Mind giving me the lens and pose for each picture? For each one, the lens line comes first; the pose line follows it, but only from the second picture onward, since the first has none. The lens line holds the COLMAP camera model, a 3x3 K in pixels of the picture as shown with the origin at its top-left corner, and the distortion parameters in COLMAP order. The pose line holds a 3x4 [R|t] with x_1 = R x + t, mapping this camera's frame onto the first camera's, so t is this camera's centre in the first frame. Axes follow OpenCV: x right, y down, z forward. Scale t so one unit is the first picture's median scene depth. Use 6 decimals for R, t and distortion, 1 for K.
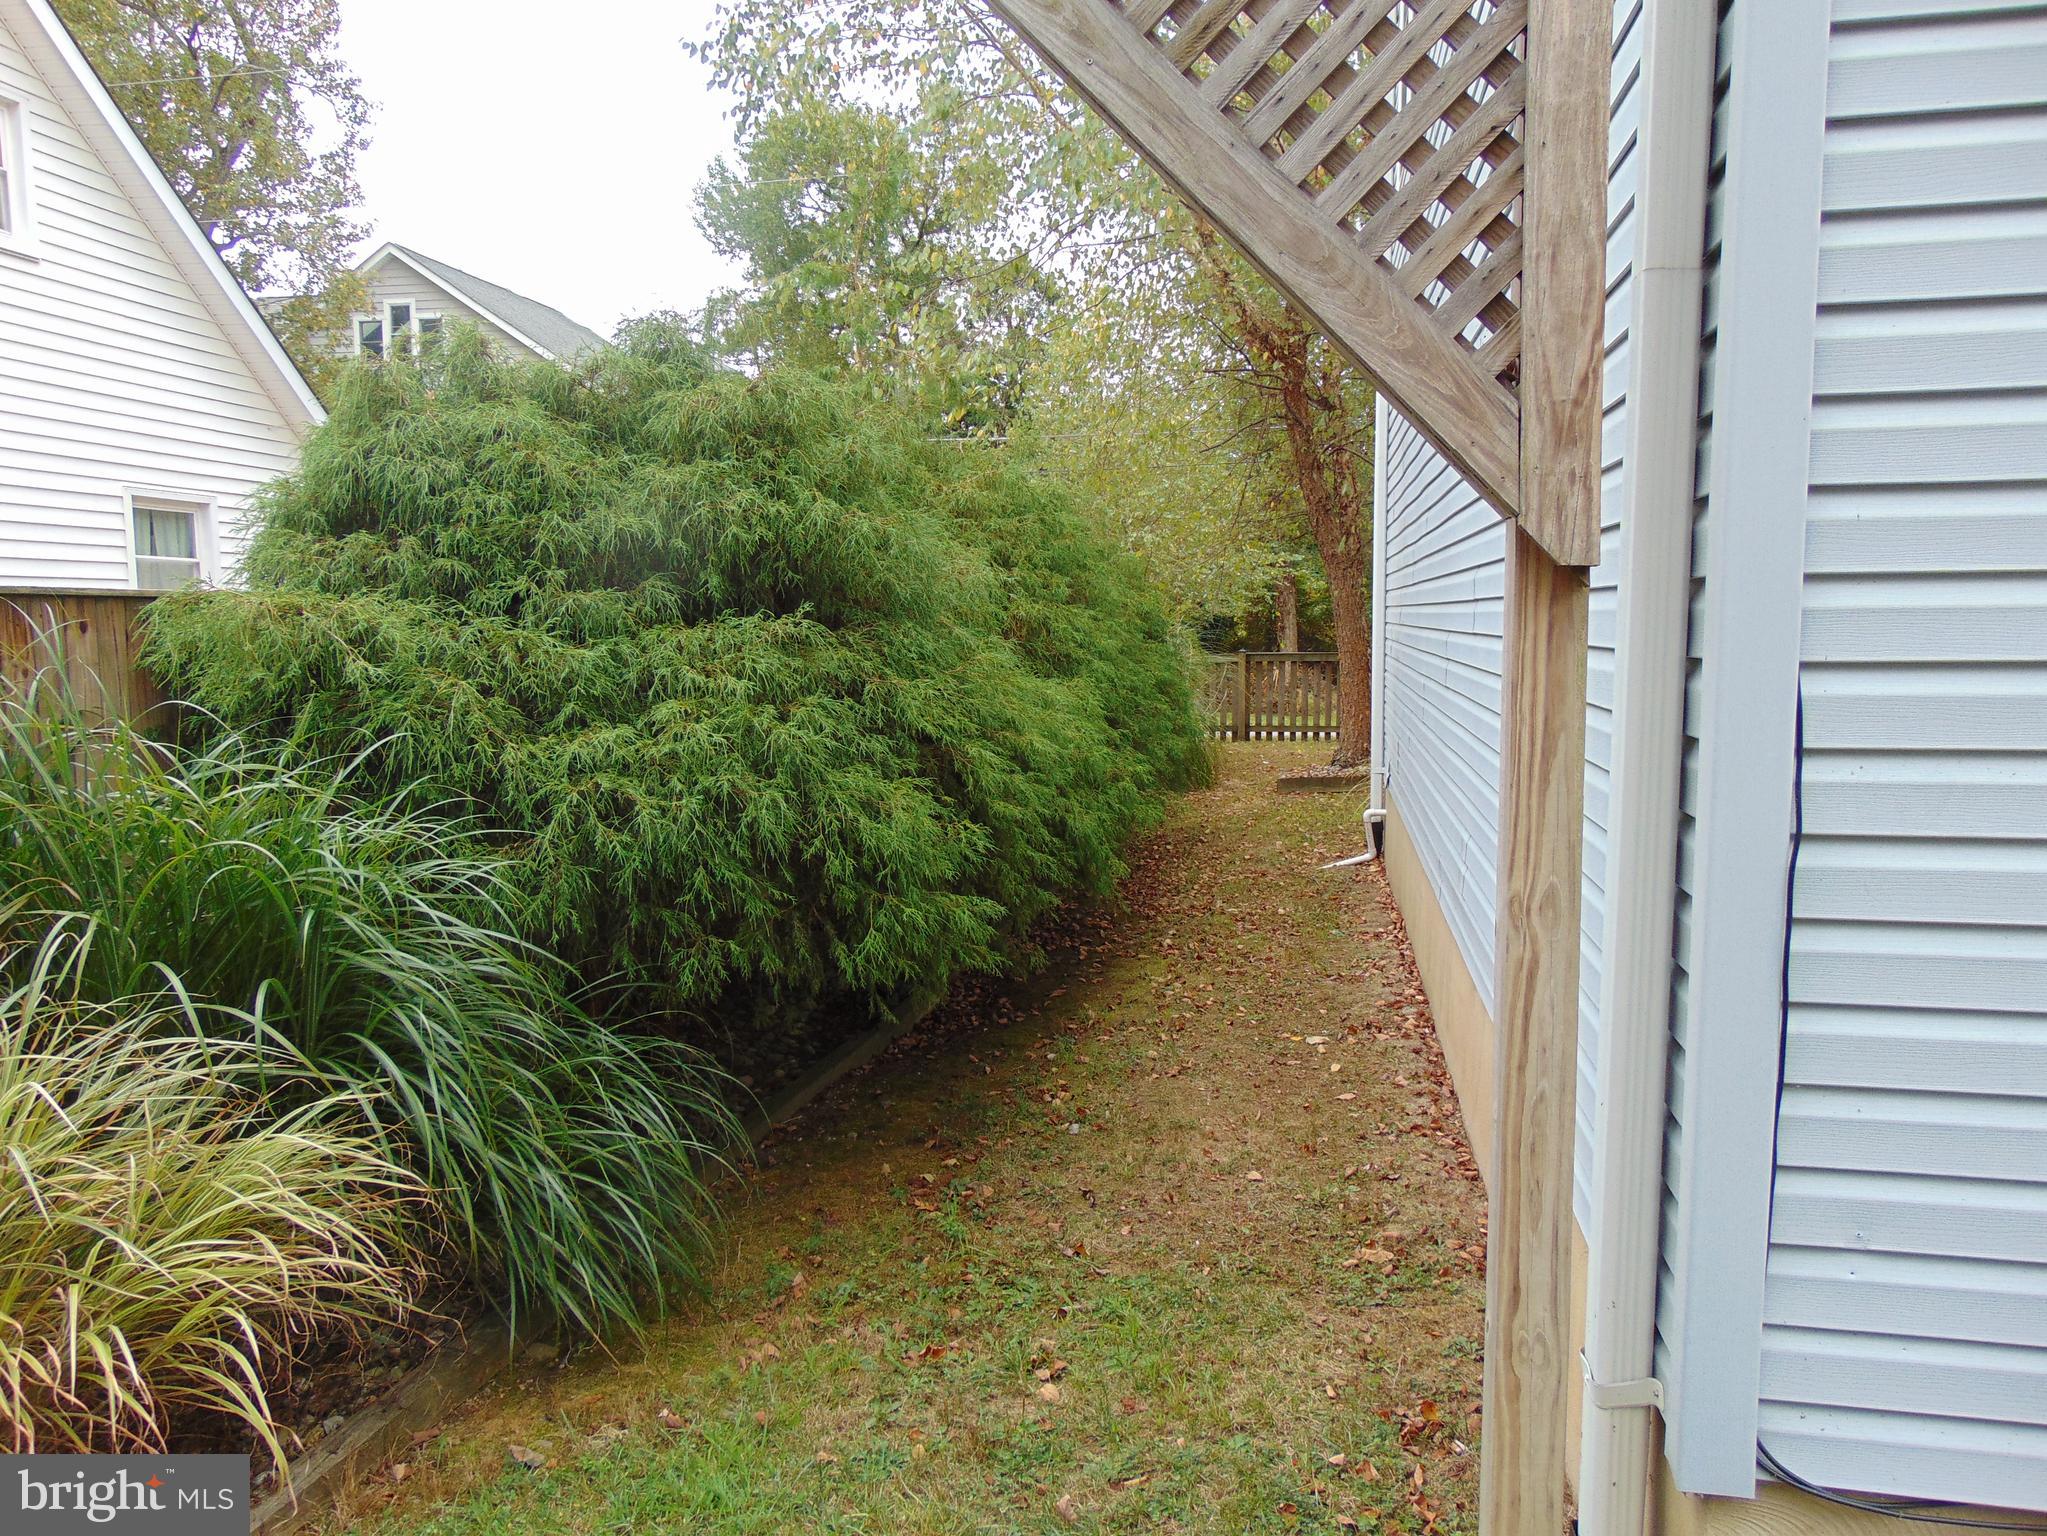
lens RADIAL K [[1531.1, 0, 1022.0], [0, 1531.1, 757.7], [0, 0, 1]] dist [-0.002668, 0.028635]
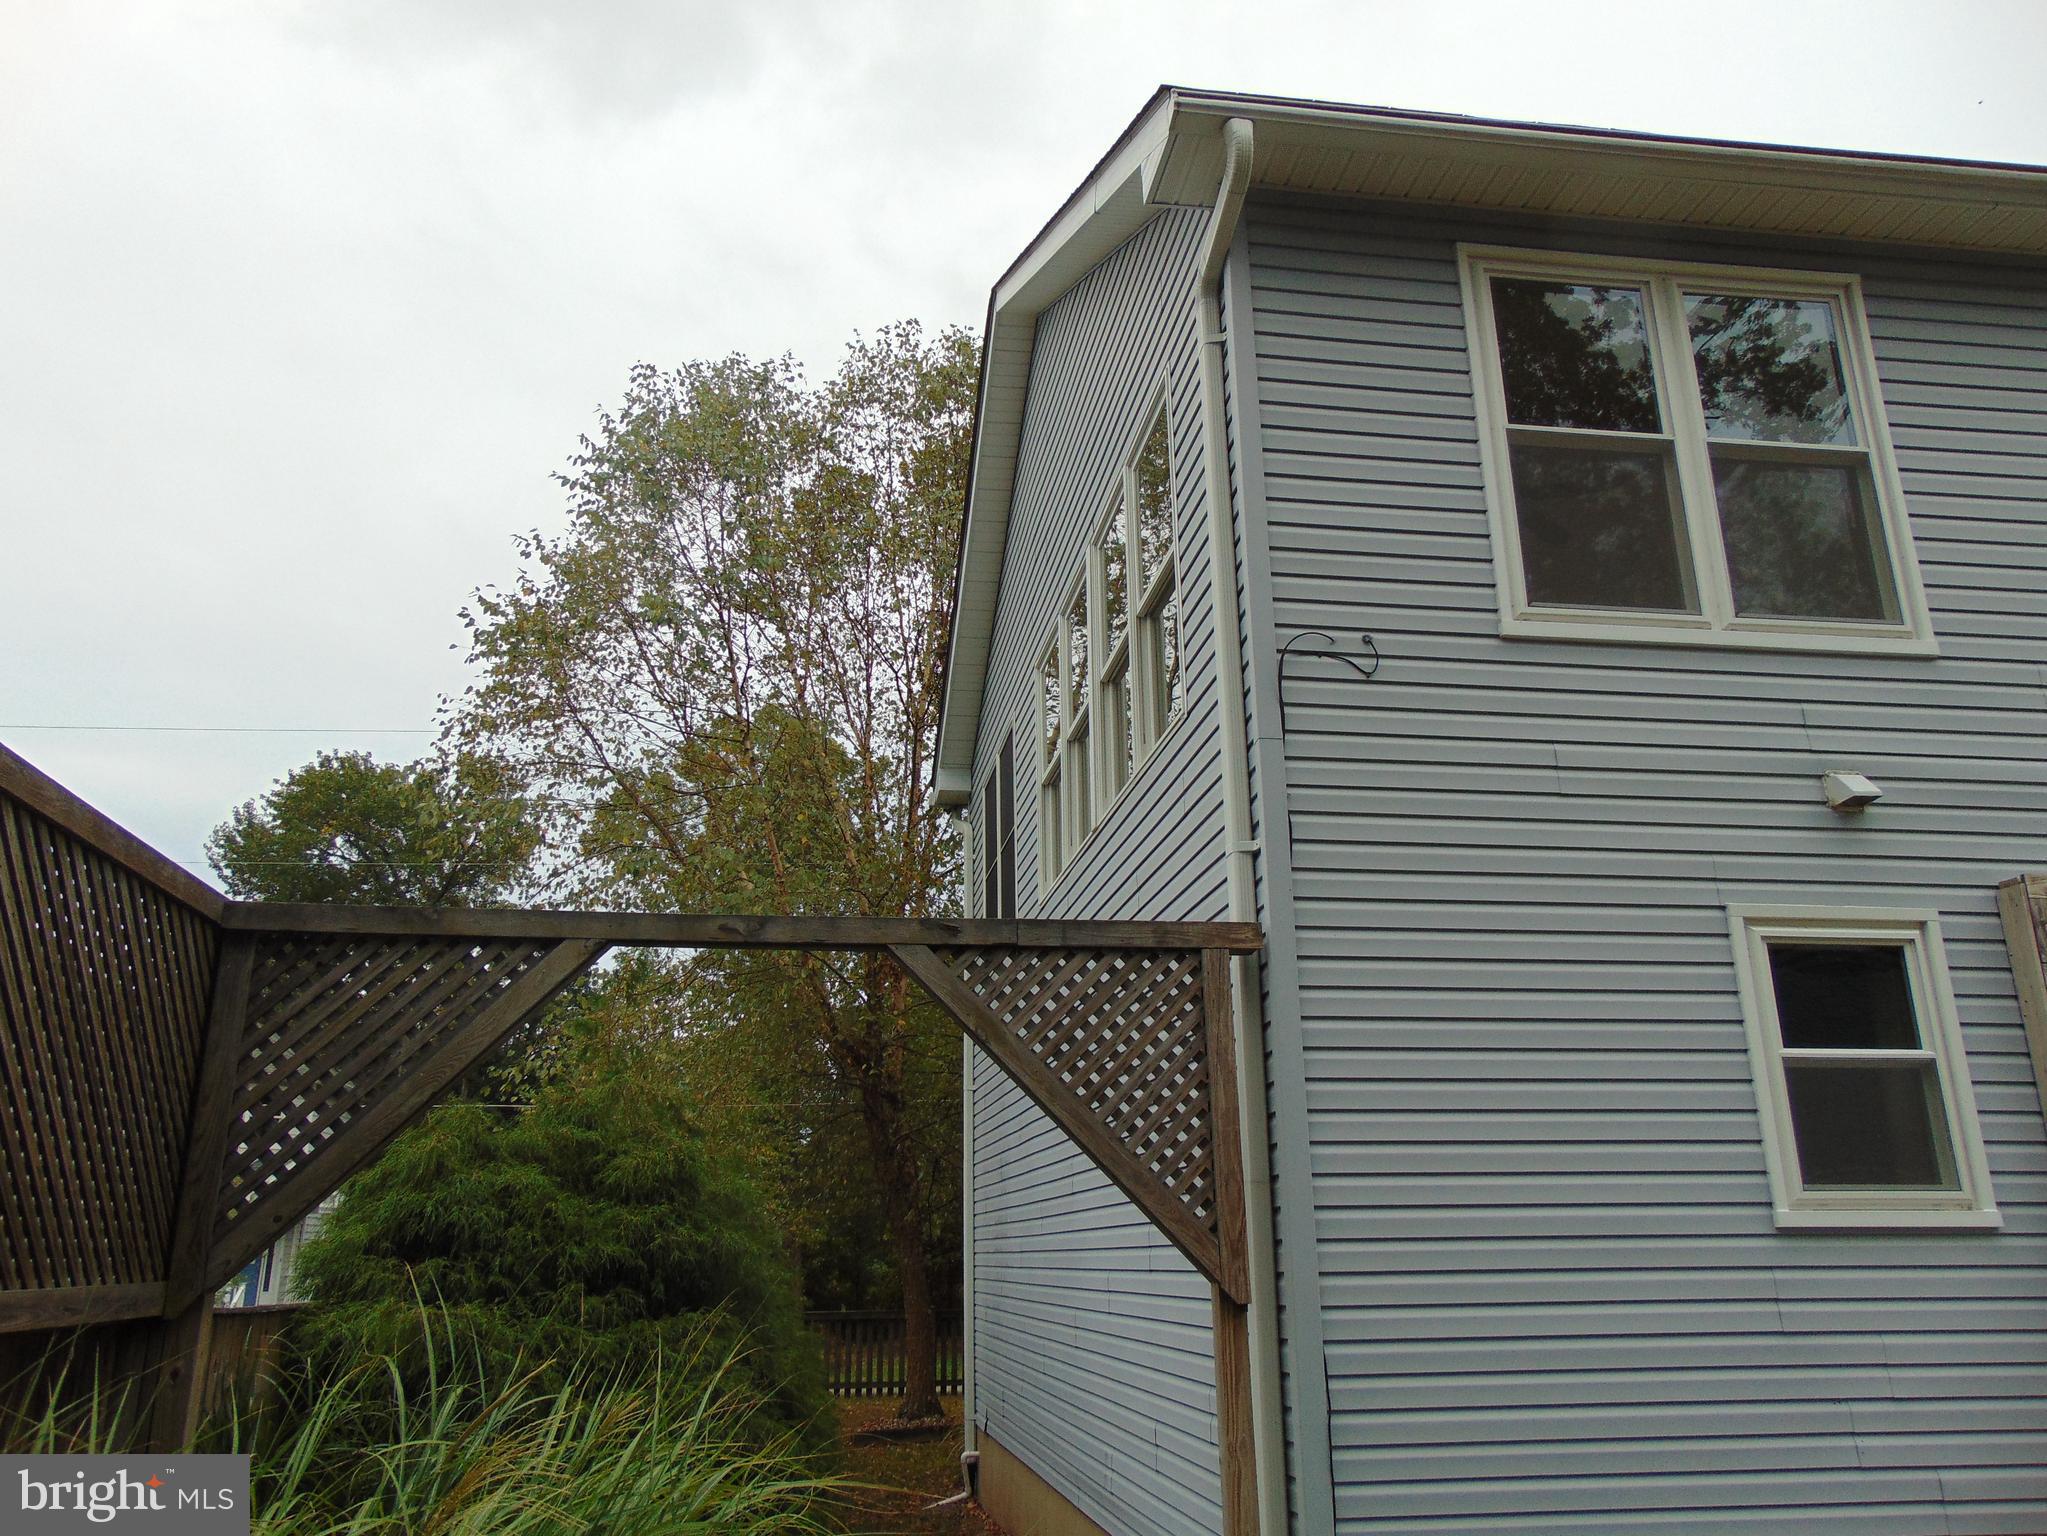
lens RADIAL K [[1531.1, 0, 1025.2], [0, 1531.1, 769.7], [0, 0, 1]] dist [-0.002668, 0.028635]
pose [[0.942080, 0.096063, 0.321335, -0.177732], [0.037827, 0.921556, -0.386399, 0.006065], [-0.333247, 0.376174, 0.864546, -0.287789]]
